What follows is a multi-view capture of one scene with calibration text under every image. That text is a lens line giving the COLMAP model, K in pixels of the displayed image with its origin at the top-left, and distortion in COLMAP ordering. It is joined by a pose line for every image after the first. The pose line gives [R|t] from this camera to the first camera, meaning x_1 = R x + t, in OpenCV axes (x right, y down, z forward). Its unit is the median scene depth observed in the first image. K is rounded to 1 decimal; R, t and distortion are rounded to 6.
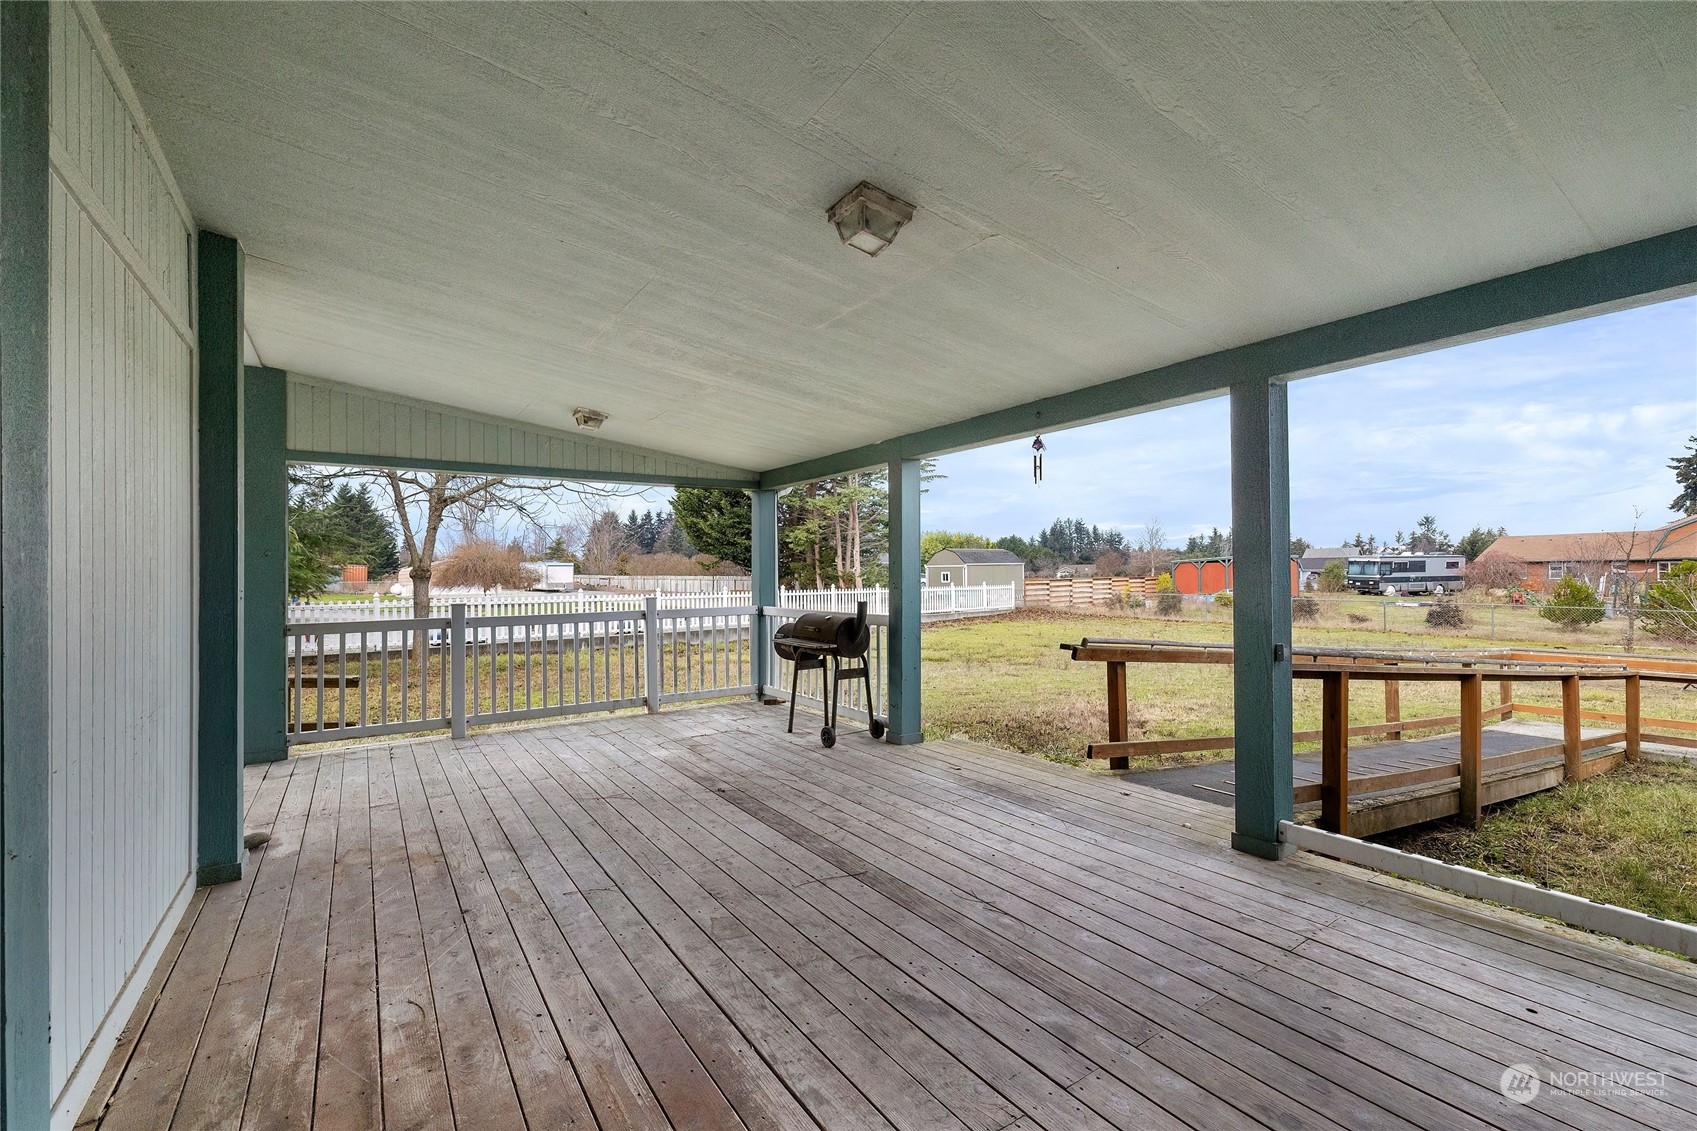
lens RADIAL K [[723.9, 0, 845.0], [0, 723.9, 570.6], [0, 0, 1]] dist [-0.000916, -0.000046]
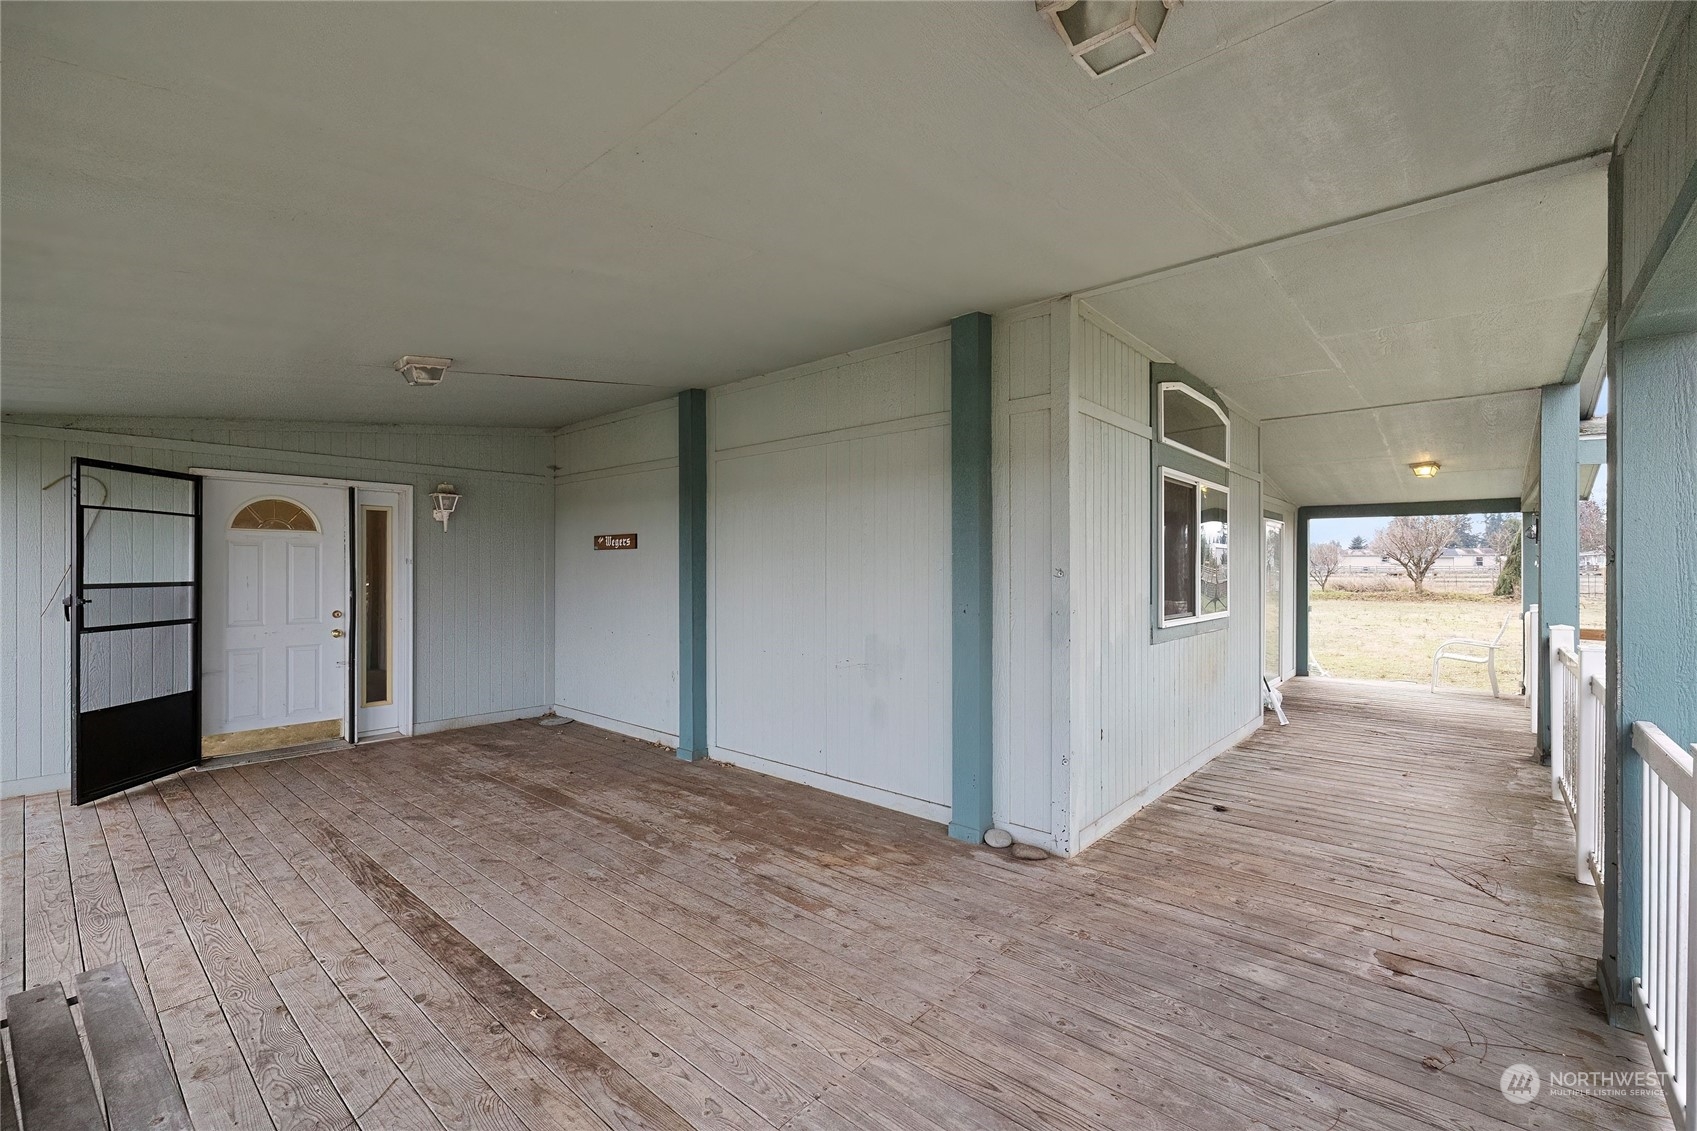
lens RADIAL K [[723.9, 0, 845.0], [0, 723.9, 570.6], [0, 0, 1]] dist [-0.000916, -0.000046]
pose [[-0.968462, 0.008958, -0.248998, -0.279146], [0.009084, 0.999959, 0.000643, -0.025157], [0.248994, -0.001639, -0.968504, 1.691359]]
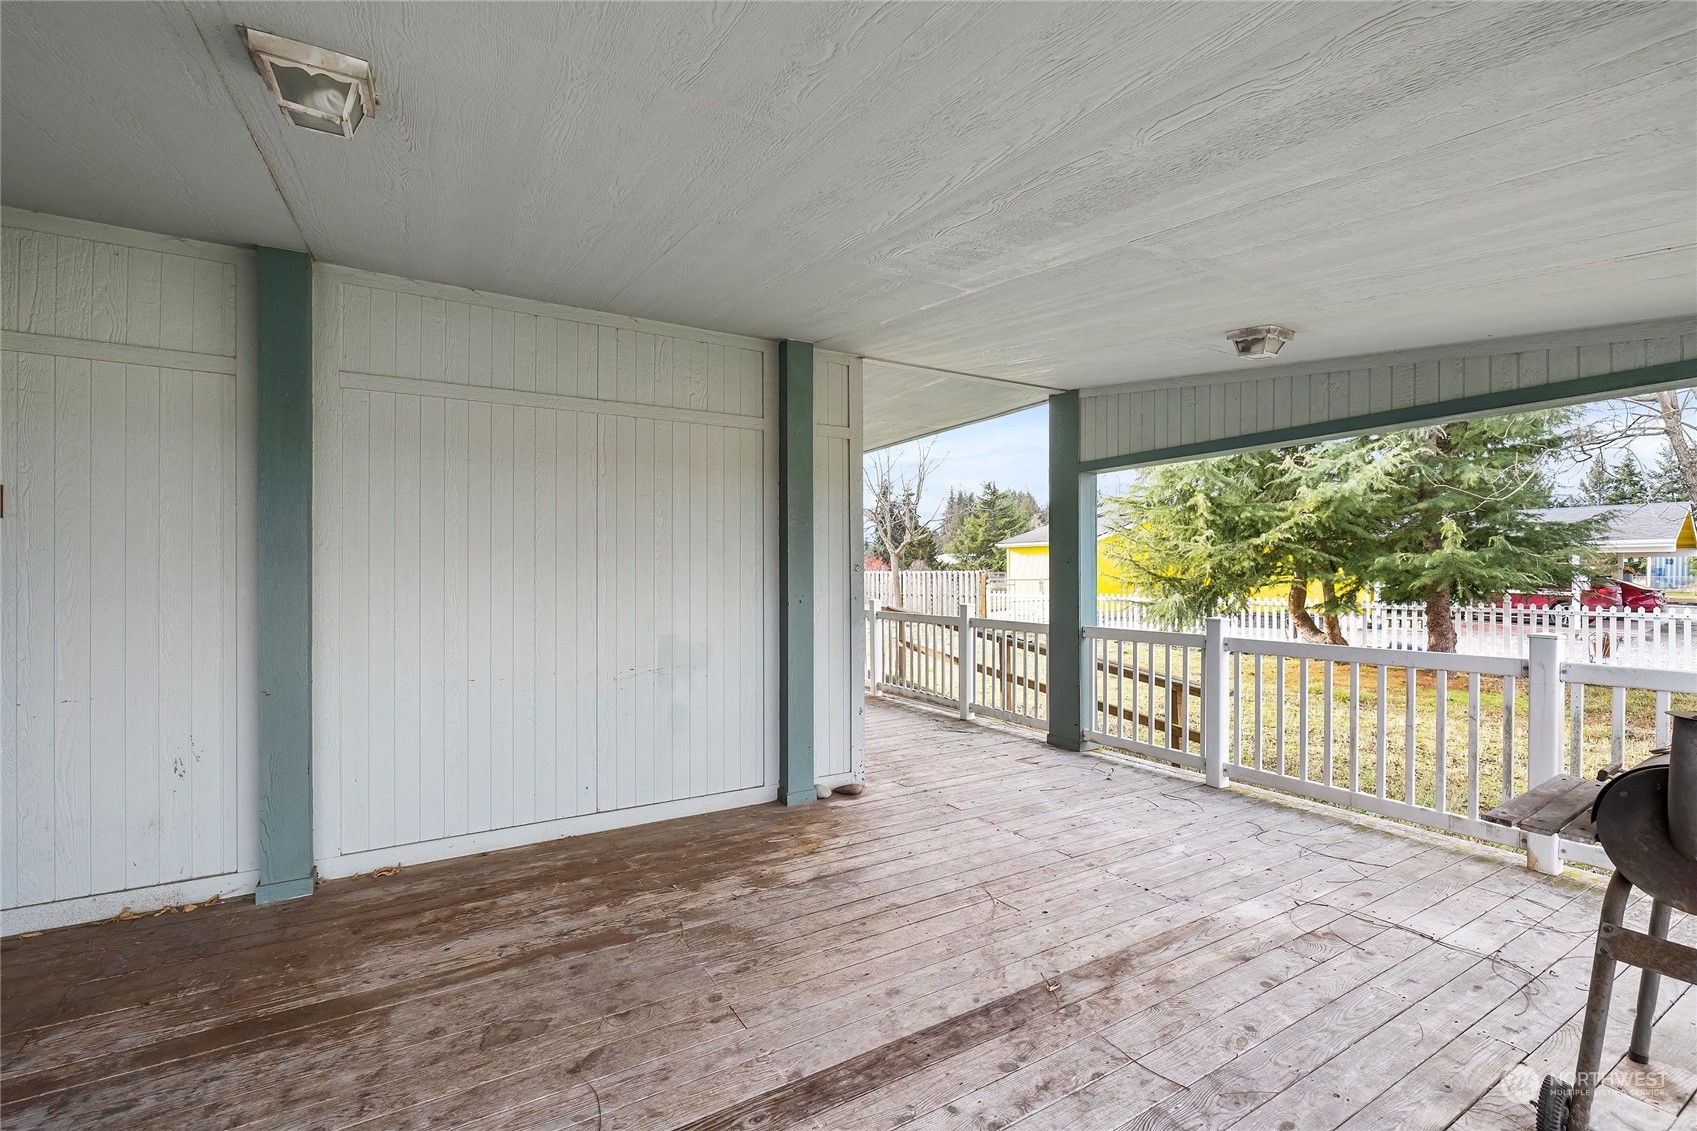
lens RADIAL K [[734.1, 0, 859.3], [0, 734.1, 569.1], [0, 0, 1]] dist [0.001282, 0.000074]
pose [[-0.054720, 0.002946, -0.998497, 0.426955], [0.007748, 0.999967, 0.002526, -0.020135], [0.998472, -0.007598, -0.054741, 0.950553]]
